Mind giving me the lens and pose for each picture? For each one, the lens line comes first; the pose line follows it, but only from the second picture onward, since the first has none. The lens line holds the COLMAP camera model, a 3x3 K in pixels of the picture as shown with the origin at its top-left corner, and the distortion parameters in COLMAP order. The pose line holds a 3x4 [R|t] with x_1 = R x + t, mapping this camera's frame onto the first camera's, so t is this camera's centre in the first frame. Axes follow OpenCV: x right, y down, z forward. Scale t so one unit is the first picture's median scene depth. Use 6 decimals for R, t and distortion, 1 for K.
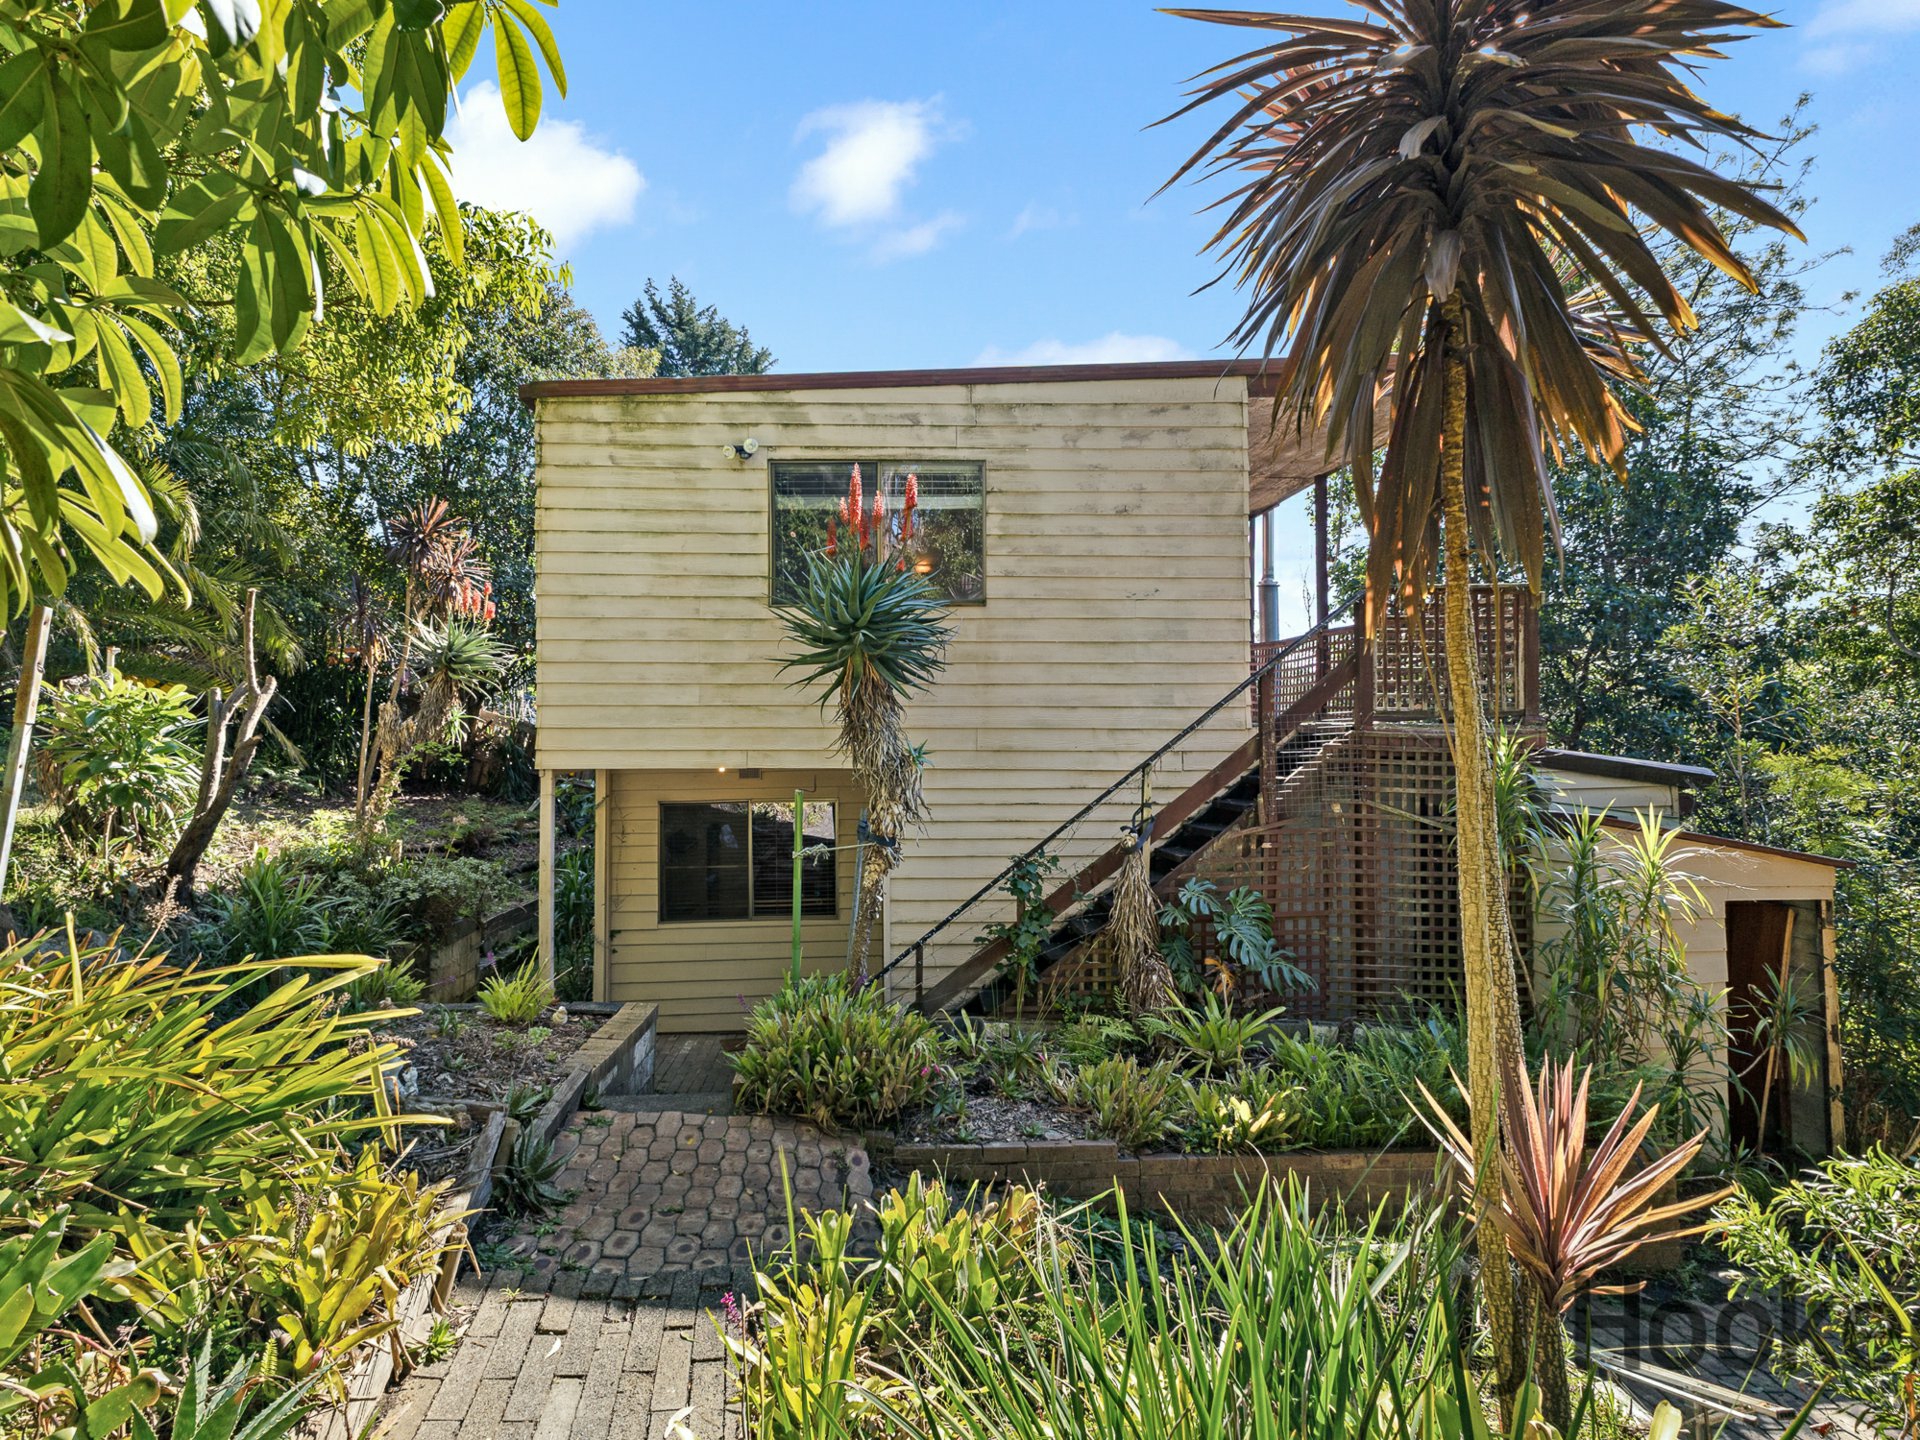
lens RADIAL K [[923.4, 0, 959.6], [0, 923.4, 719.7], [0, 0, 1]] dist [0.000870, 0.000033]
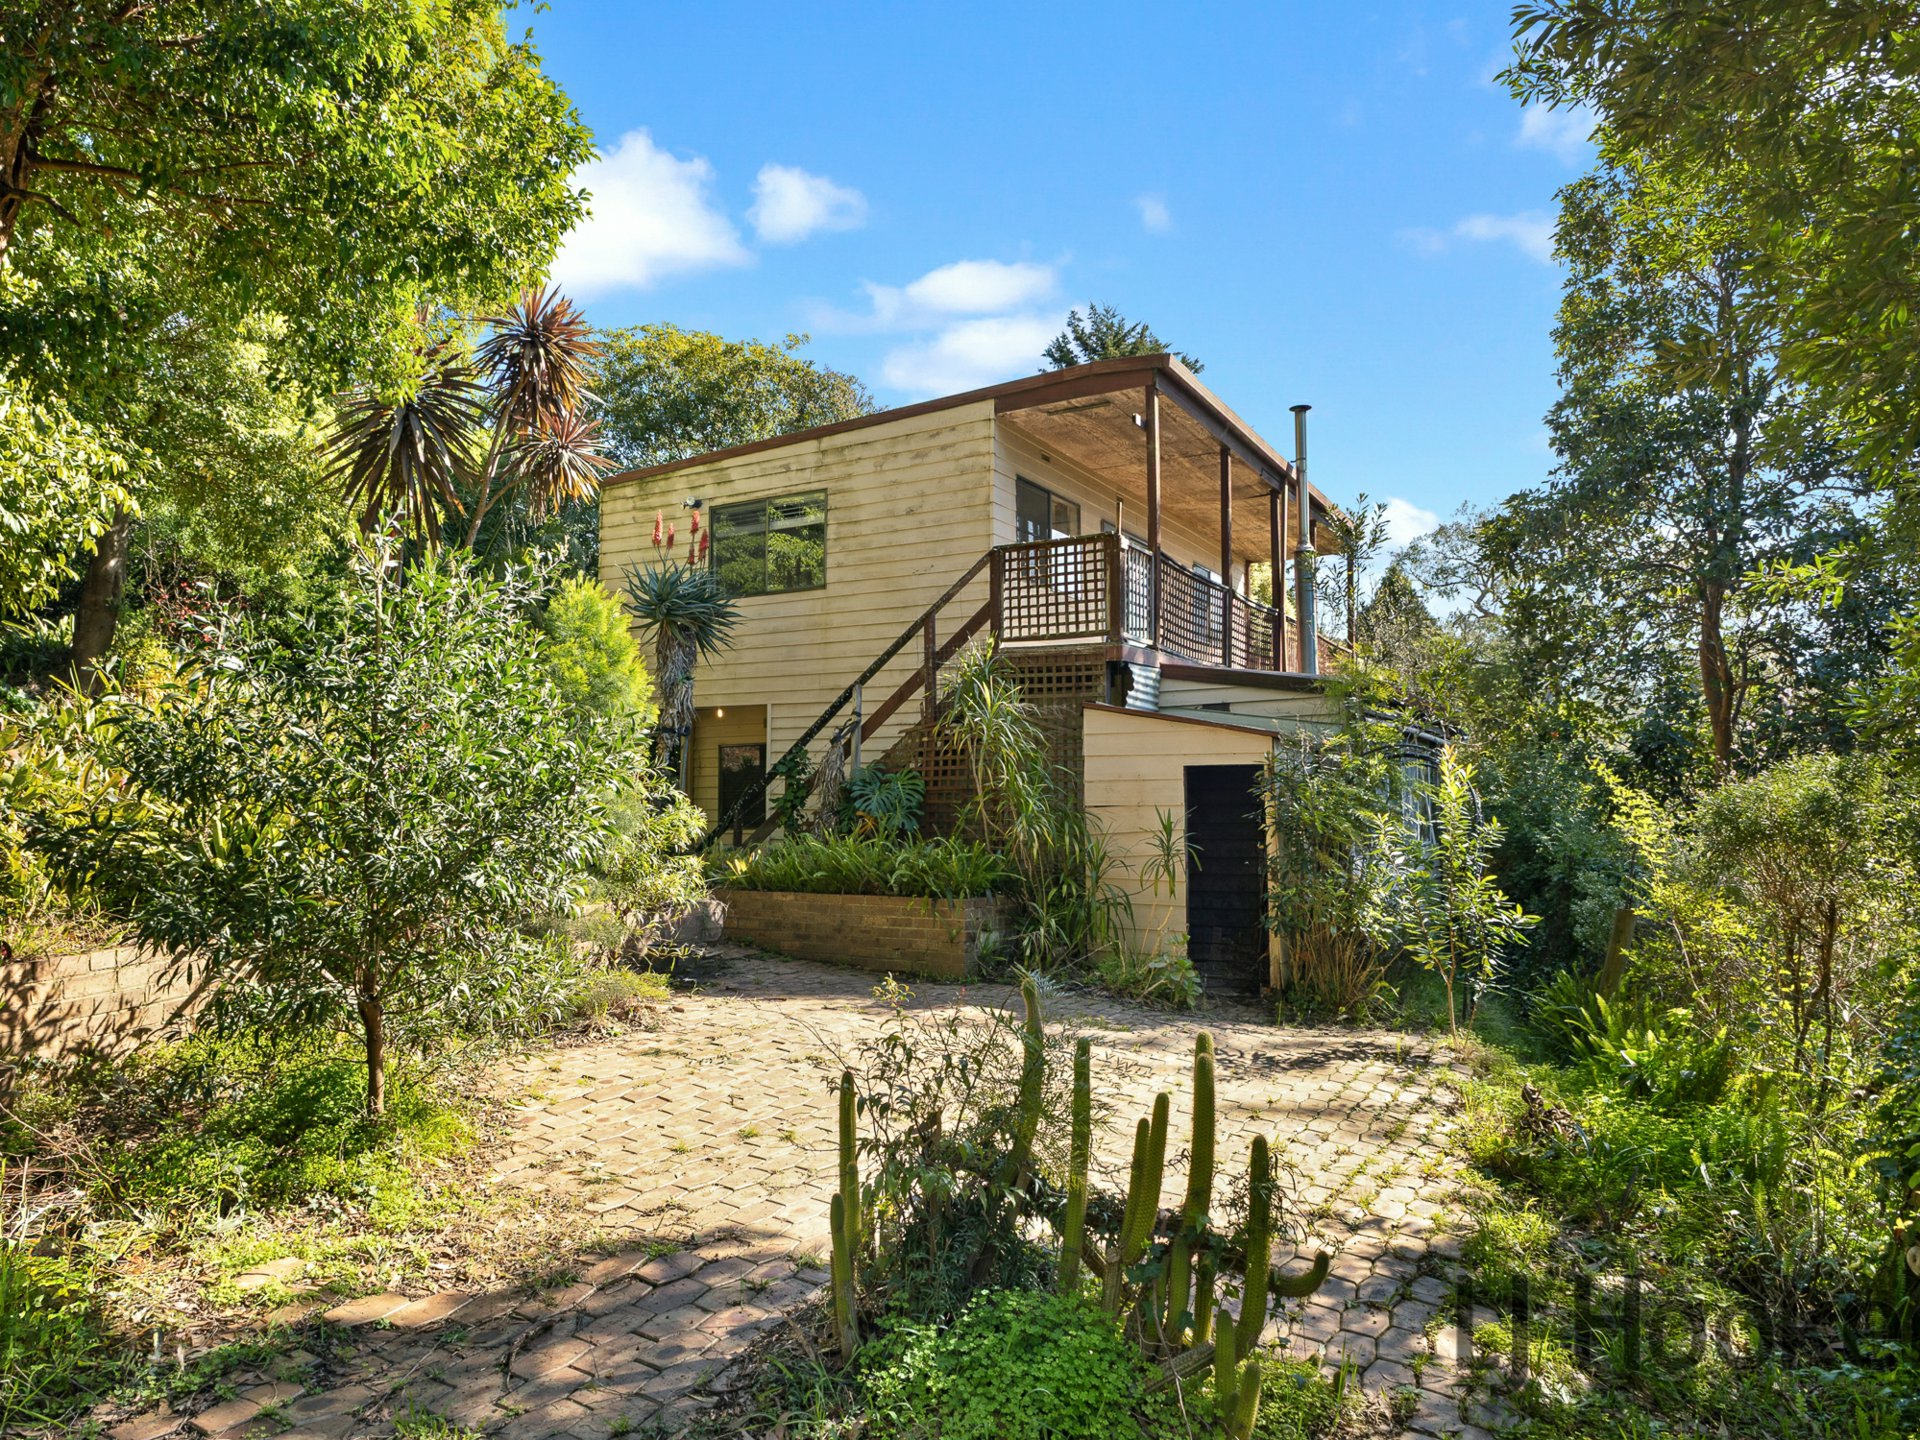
lens RADIAL K [[1025.8, 0, 959.8], [0, 1025.8, 719.5], [0, 0, 1]] dist [0.000477, 0.000021]
pose [[0.878010, -0.027226, -0.477867, 0.959740], [0.008410, 0.999104, -0.041470, 0.147126], [0.478568, 0.032392, 0.877453, -0.292944]]
